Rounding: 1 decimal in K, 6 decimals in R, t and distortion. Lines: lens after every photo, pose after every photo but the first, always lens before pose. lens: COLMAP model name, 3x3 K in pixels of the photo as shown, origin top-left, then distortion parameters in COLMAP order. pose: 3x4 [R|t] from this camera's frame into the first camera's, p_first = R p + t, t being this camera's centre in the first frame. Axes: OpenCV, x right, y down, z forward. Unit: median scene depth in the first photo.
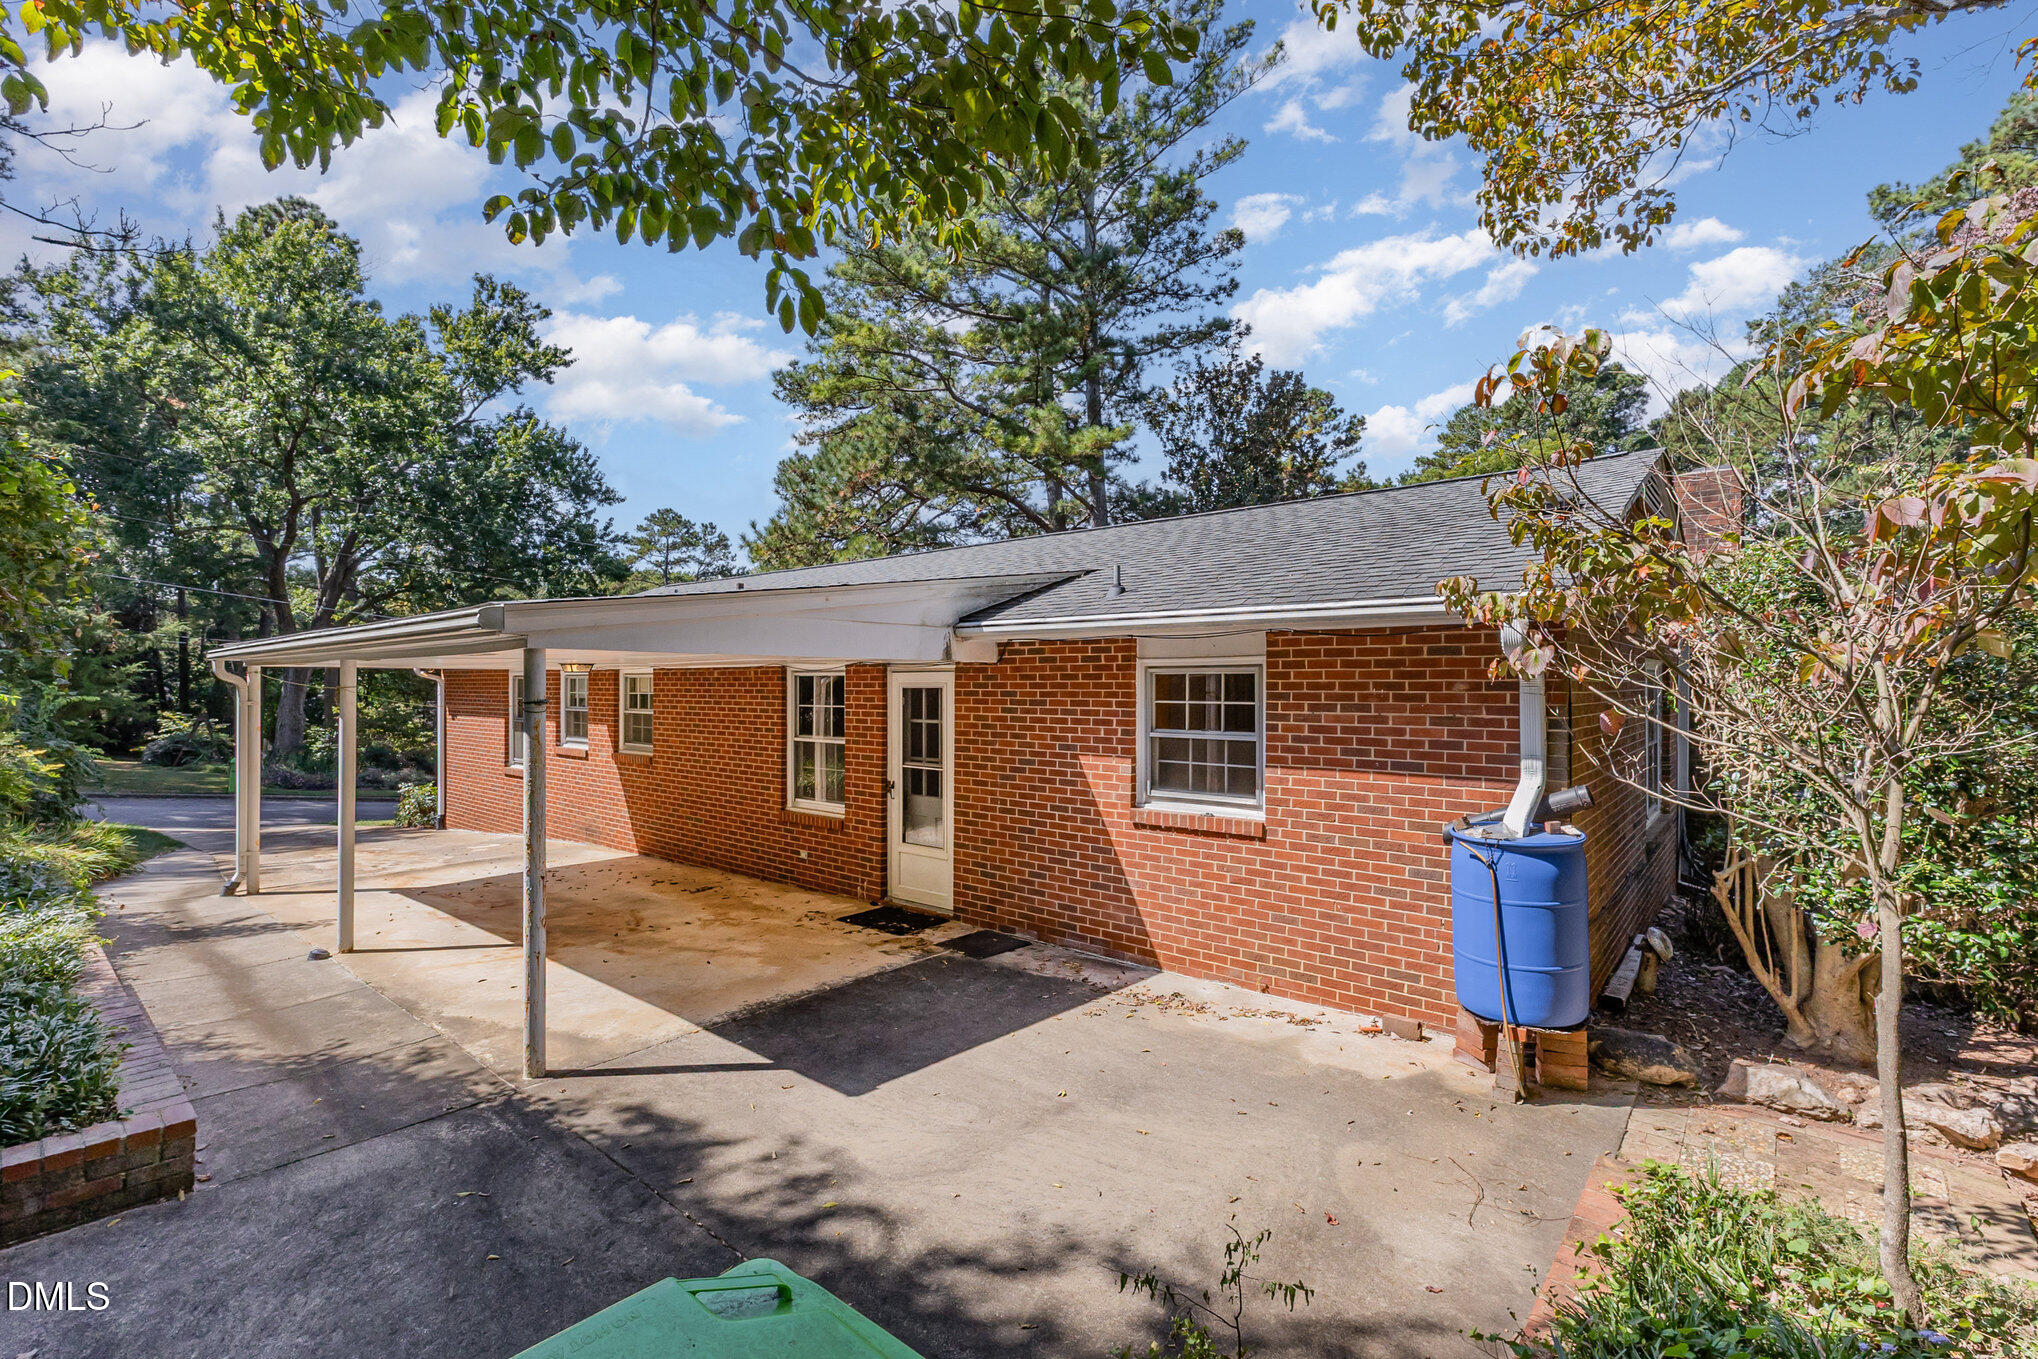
lens RADIAL K [[912.4, 0, 1030.7], [0, 912.4, 680.6], [0, 0, 1]] dist [-0.000279, 0.000314]
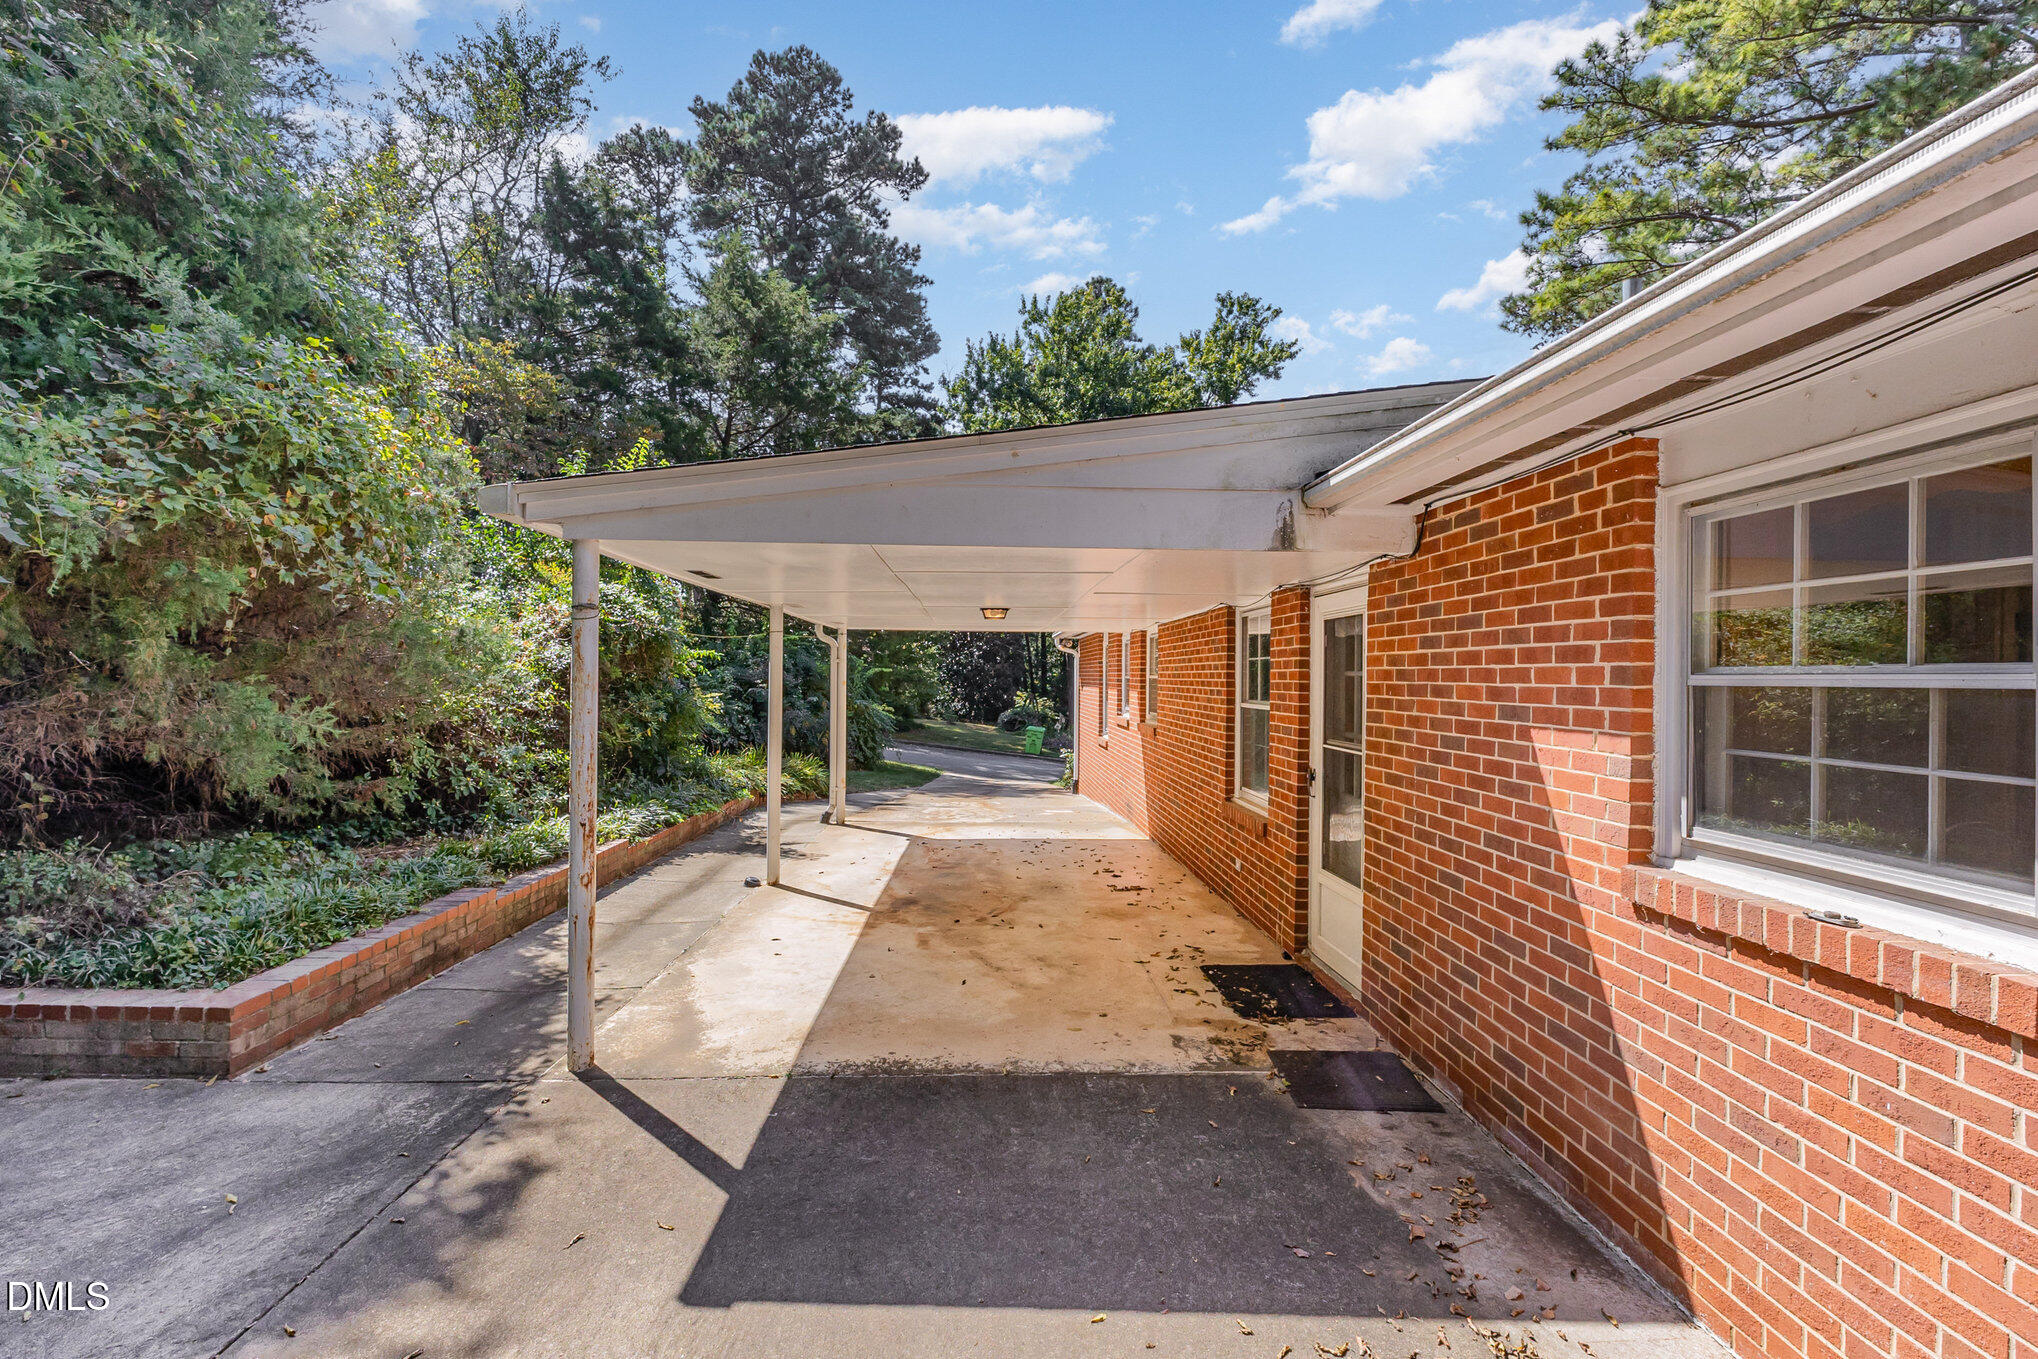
lens RADIAL K [[912.4, 0, 1010.7], [0, 912.4, 674.2], [0, 0, 1]] dist [-0.000279, 0.000314]
pose [[0.668006, 0.003467, -0.744148, 0.221126], [-0.006528, 0.999978, -0.001201, 0.058112], [0.744127, 0.005660, 0.668014, 0.523382]]
